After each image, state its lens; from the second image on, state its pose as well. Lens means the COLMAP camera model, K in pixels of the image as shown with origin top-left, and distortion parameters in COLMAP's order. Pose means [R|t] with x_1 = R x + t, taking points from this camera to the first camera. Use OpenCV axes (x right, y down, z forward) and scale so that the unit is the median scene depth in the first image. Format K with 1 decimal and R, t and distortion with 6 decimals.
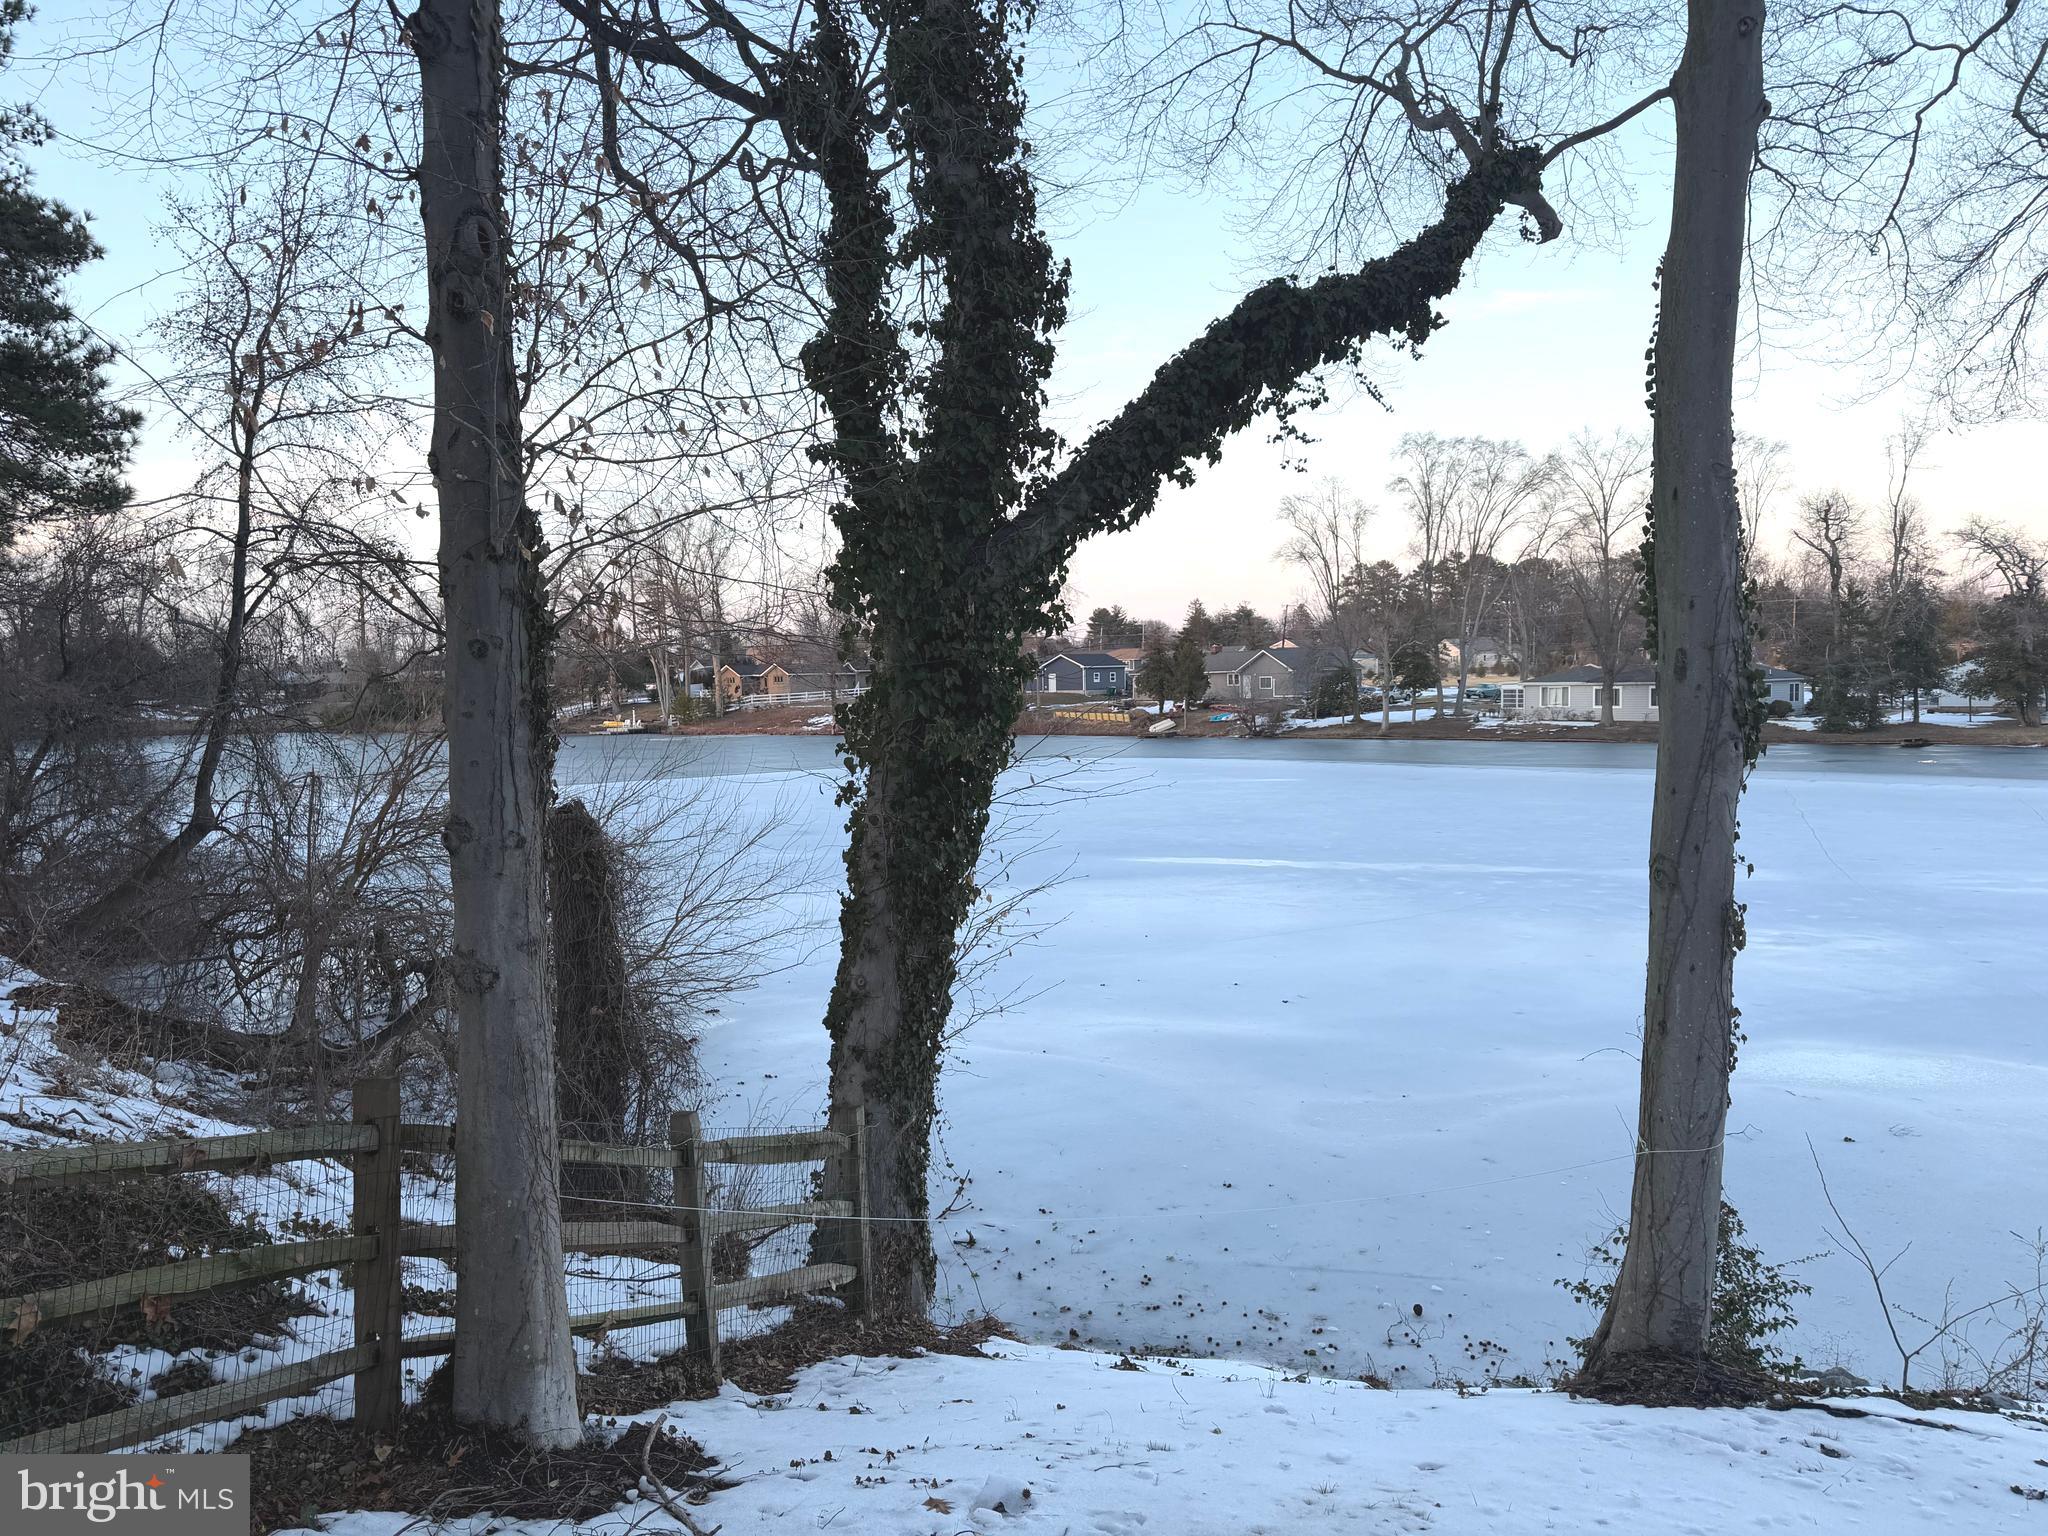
lens RADIAL K [[1434.0, 0, 1004.6], [0, 1434.0, 787.0], [0, 0, 1]] dist [0.025186, -0.032763]
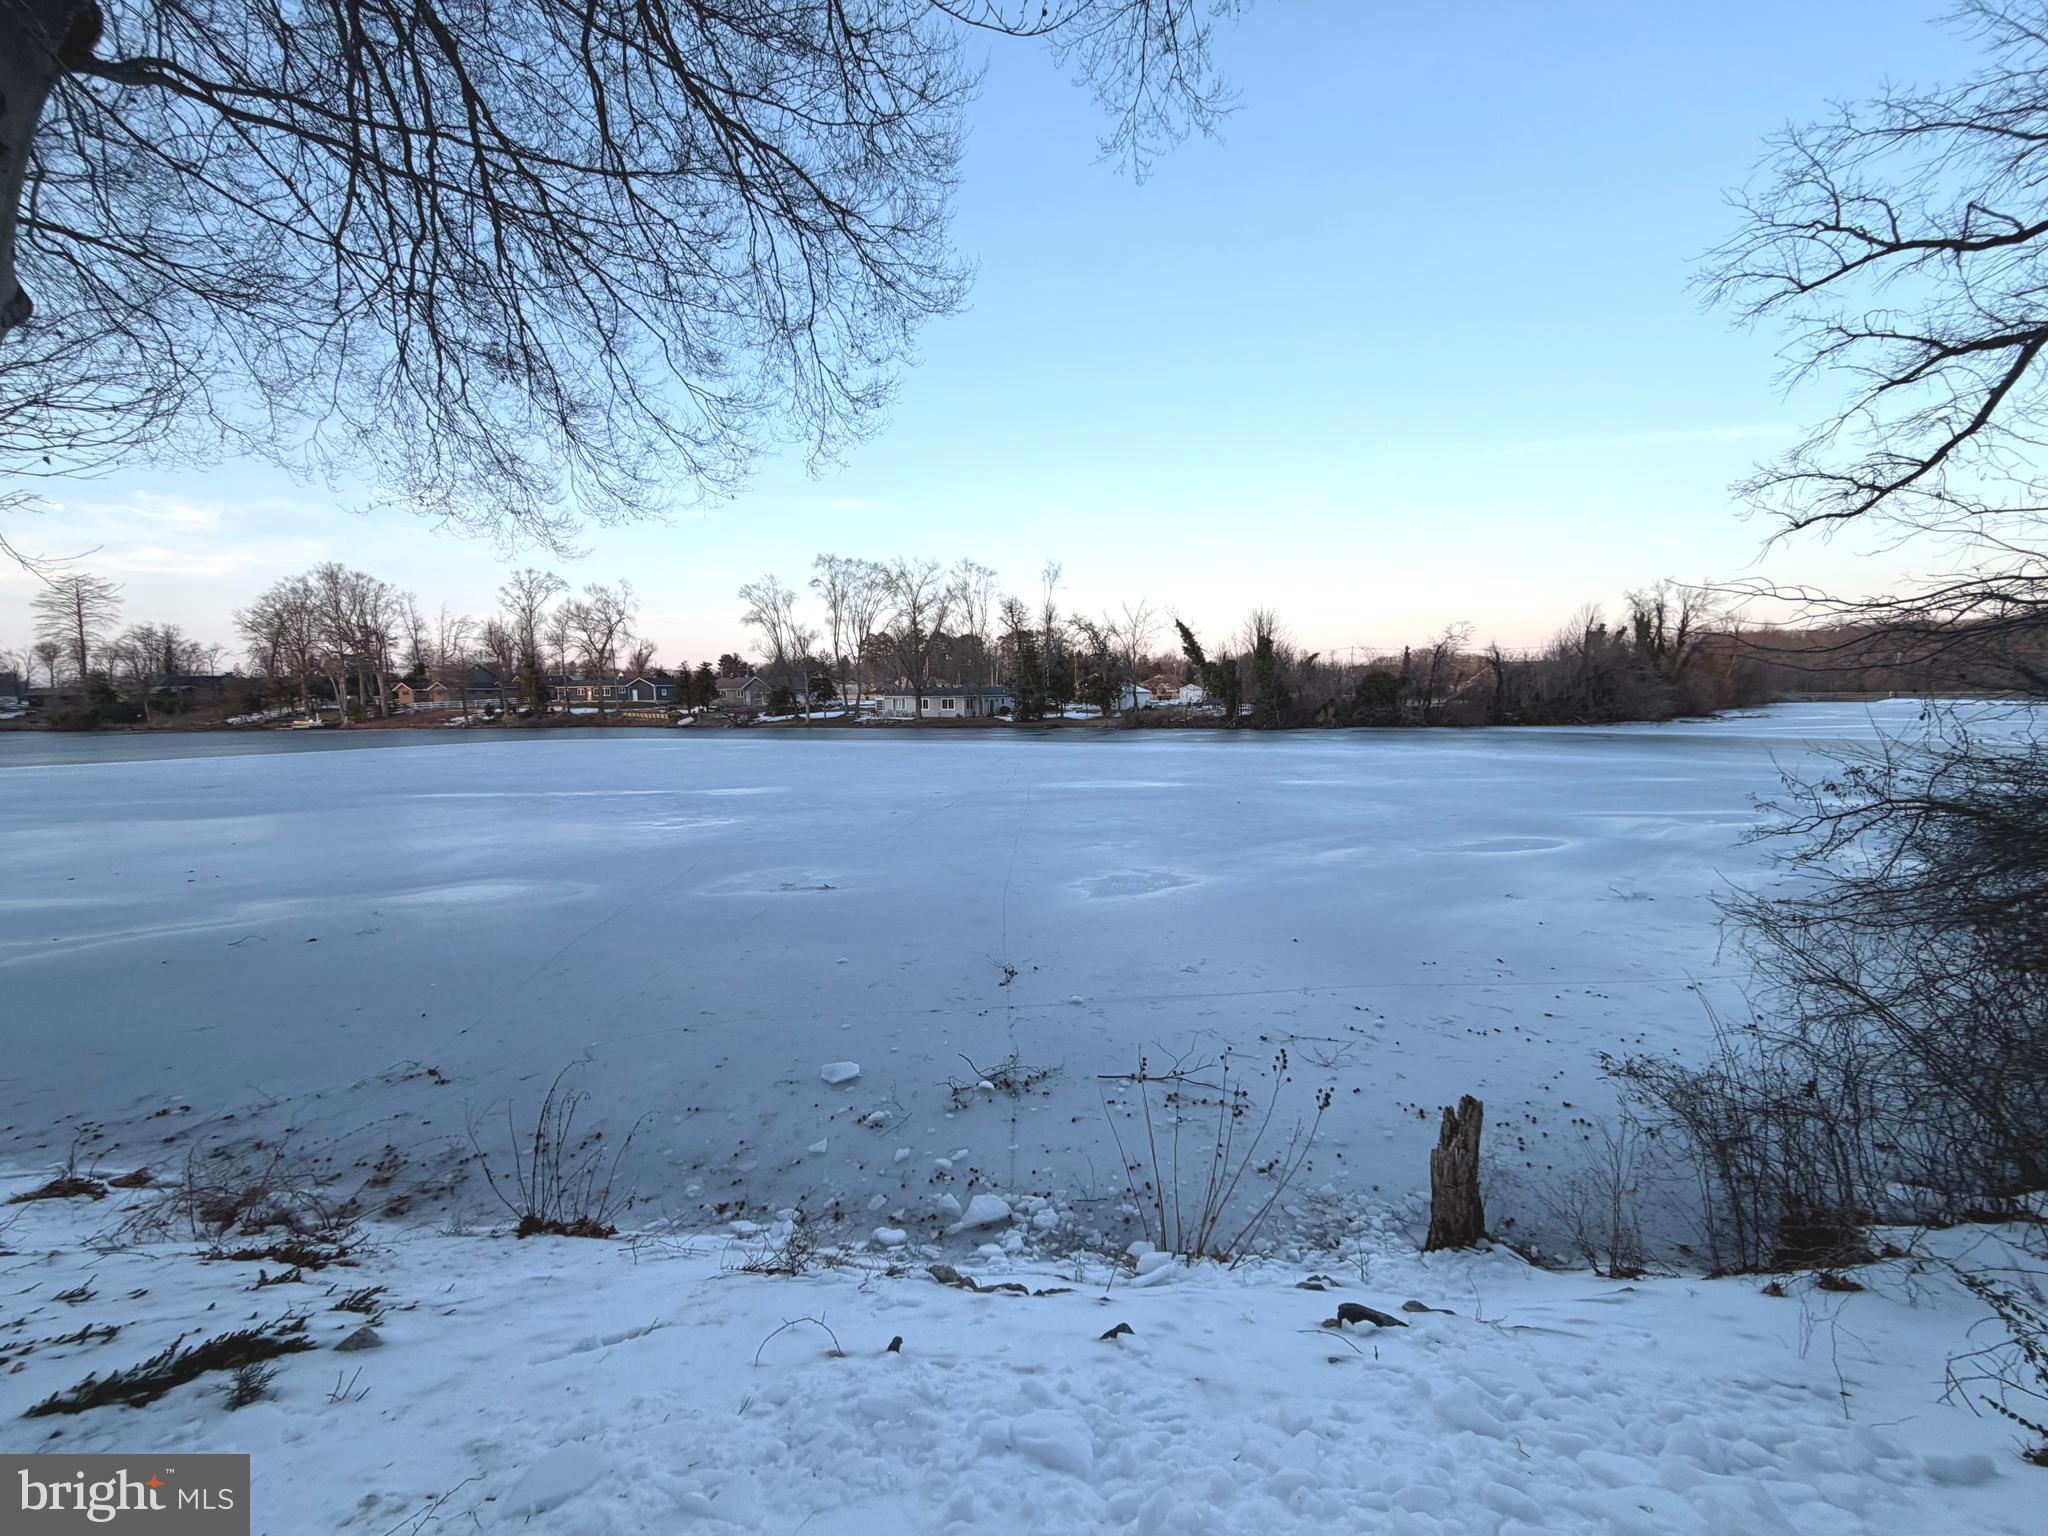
lens RADIAL K [[813.2, 0, 1017.6], [0, 813.2, 769.4], [0, 0, 1]] dist [-0.000309, -0.000134]
pose [[0.930050, -0.023850, 0.366657, 0.154359], [0.020103, 0.999699, 0.014034, 0.009658], [-0.366882, -0.005681, 0.930250, -0.016331]]
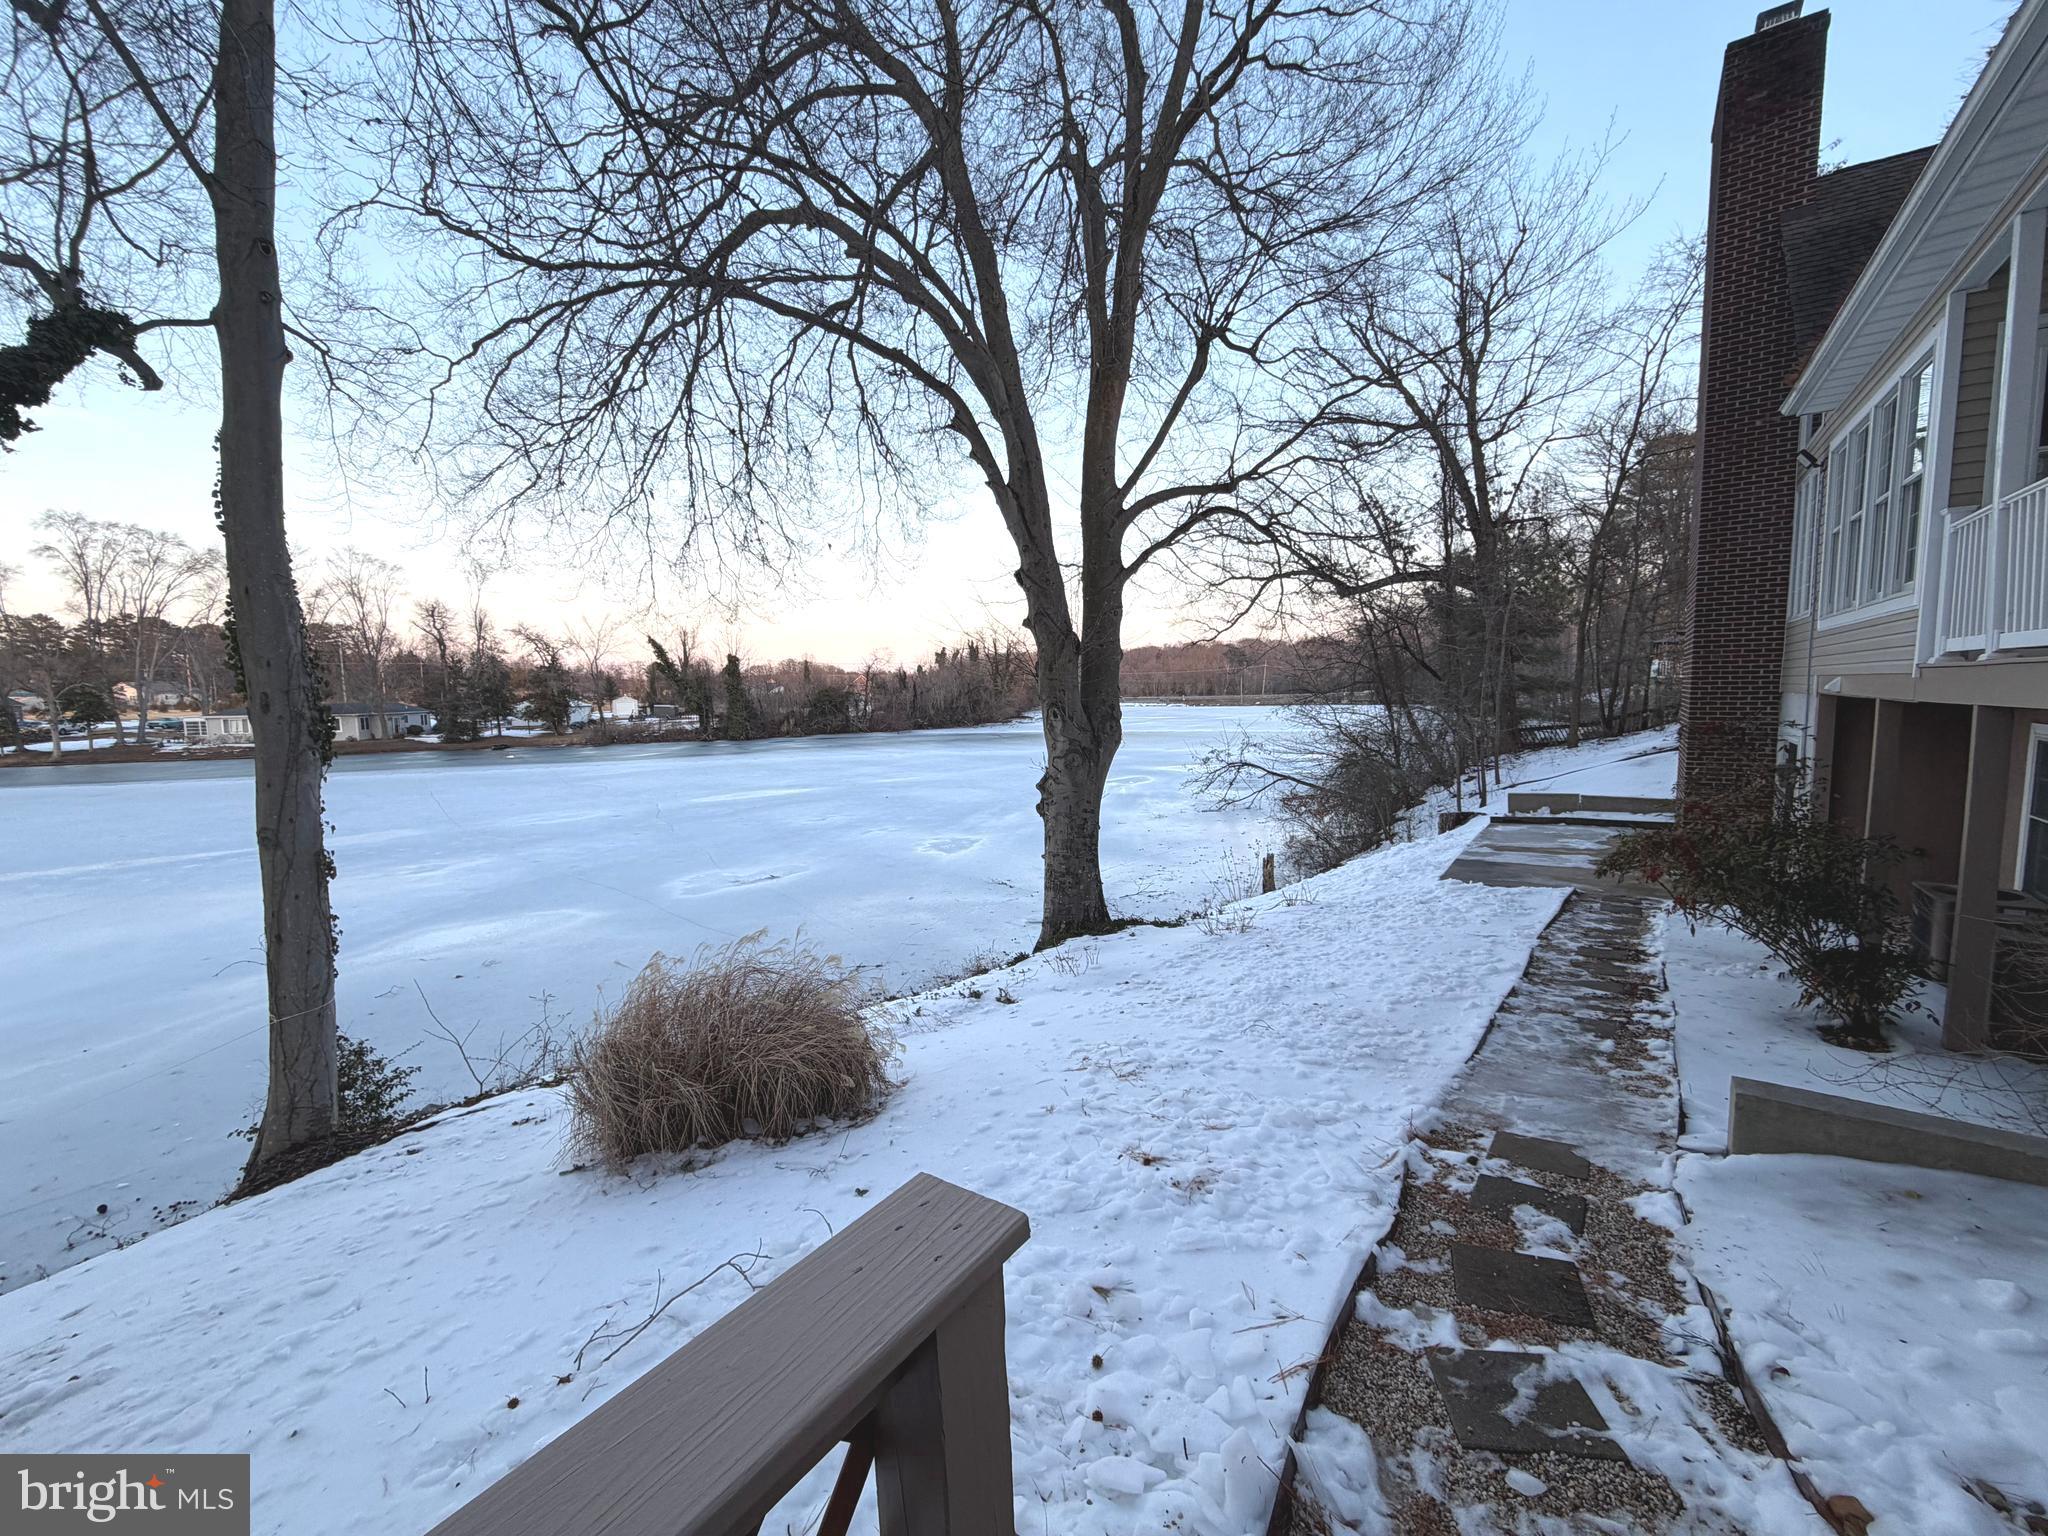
lens RADIAL K [[813.2, 0, 1016.7], [0, 813.2, 769.9], [0, 0, 1]] dist [-0.000309, -0.000134]
pose [[0.431047, -0.073885, 0.899299, 0.002082], [0.076198, 0.996063, 0.045312, 0.000578], [-0.899106, 0.048993, 0.434980, -0.006816]]
